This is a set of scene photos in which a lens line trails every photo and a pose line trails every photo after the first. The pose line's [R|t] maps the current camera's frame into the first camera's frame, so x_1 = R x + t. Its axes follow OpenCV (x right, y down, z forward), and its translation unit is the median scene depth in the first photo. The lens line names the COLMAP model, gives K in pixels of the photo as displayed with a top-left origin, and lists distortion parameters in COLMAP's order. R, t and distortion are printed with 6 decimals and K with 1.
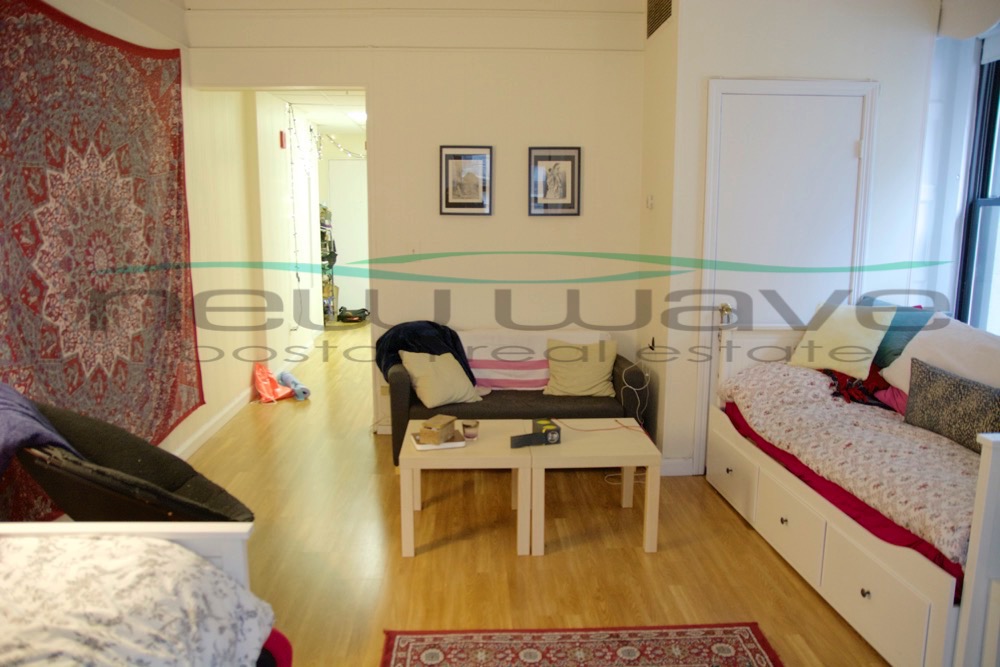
lens RADIAL K [[764.0, 0, 500.0], [0, 764.0, 333.5], [0, 0, 1]] dist [-0.113449, 0.139582]
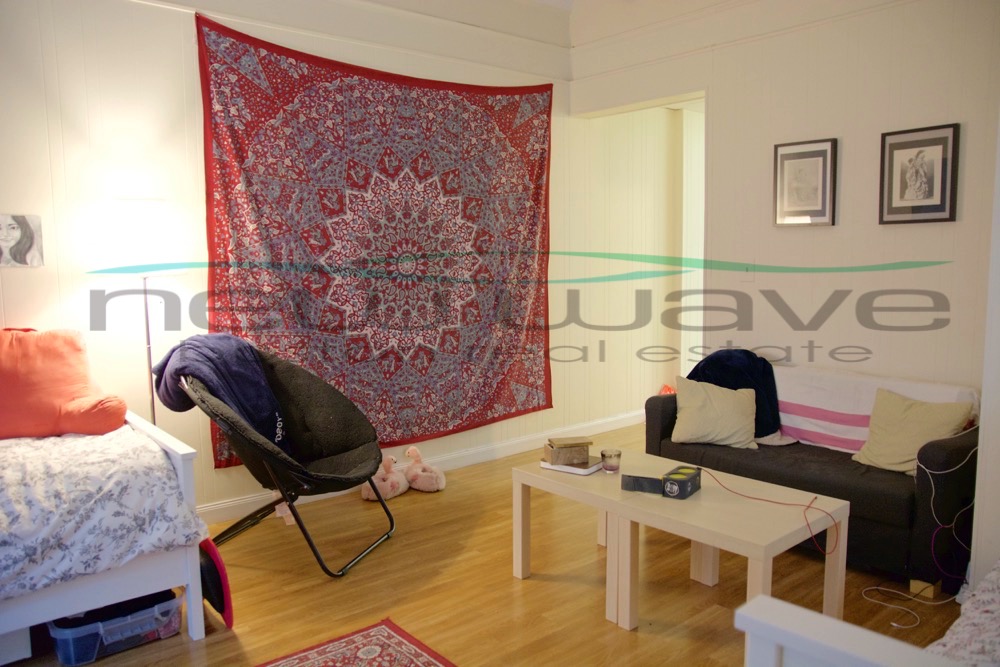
lens RADIAL K [[764.0, 0, 500.0], [0, 764.0, 333.5], [0, 0, 1]] dist [-0.113449, 0.139582]
pose [[0.614985, 0.072505, -0.785198, 0.550532], [-0.122576, 0.992450, -0.004362, 0.003197], [0.778954, 0.098929, 0.619229, 0.358060]]
